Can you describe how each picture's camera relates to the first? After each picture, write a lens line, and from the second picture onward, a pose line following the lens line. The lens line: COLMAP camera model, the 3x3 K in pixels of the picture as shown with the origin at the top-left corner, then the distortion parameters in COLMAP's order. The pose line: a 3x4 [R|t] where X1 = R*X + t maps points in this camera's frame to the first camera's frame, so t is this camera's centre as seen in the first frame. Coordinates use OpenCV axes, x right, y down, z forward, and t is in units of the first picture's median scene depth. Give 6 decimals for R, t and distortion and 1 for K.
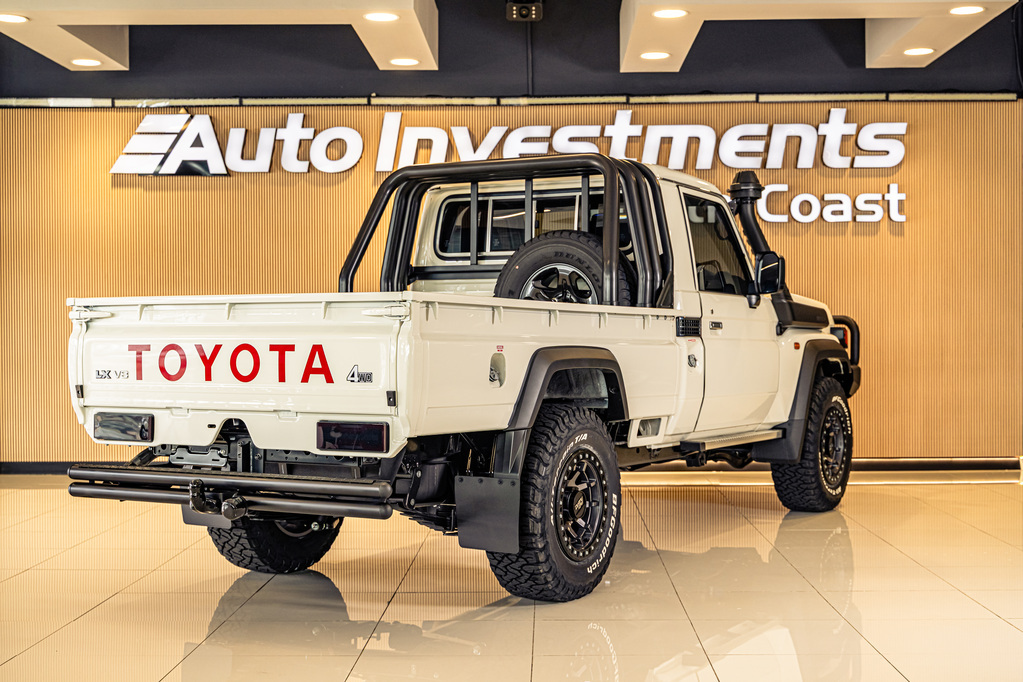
lens RADIAL K [[1484.2, 0, 513.1], [0, 1484.2, 342.6], [0, 0, 1]] dist [-0.035024, 0.000000]
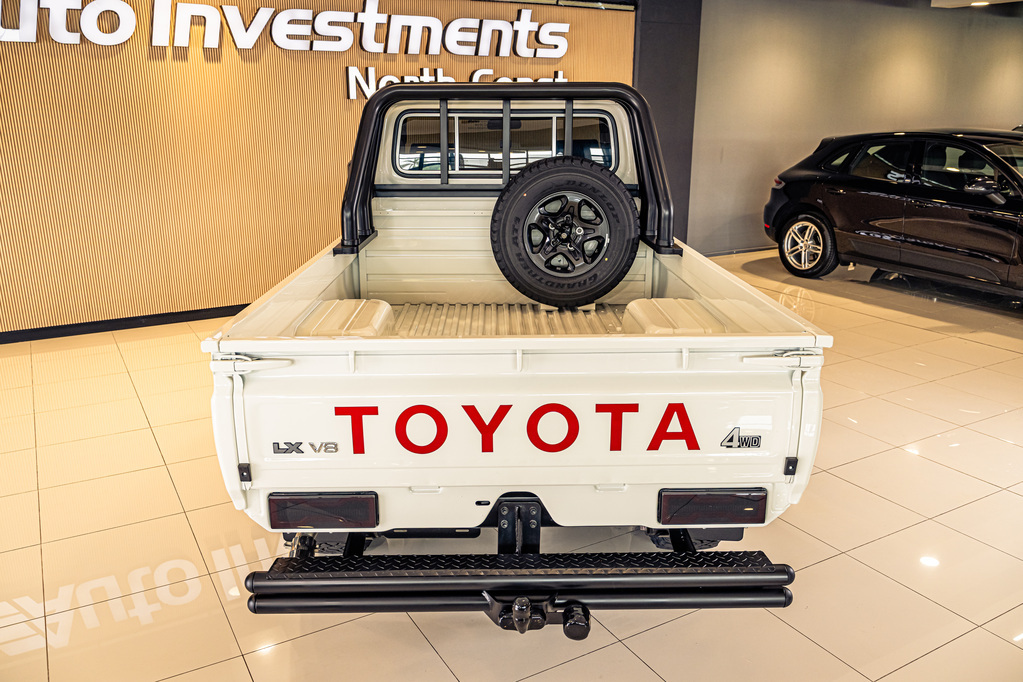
lens RADIAL K [[802.2, 0, 470.8], [0, 802.2, 334.9], [0, 0, 1]] dist [-0.007860, -0.002193]
pose [[0.853771, -0.143586, 0.500458, -0.323436], [0.001760, 0.962010, 0.273008, -0.110570], [-0.520645, -0.232206, 0.821589, 0.558301]]
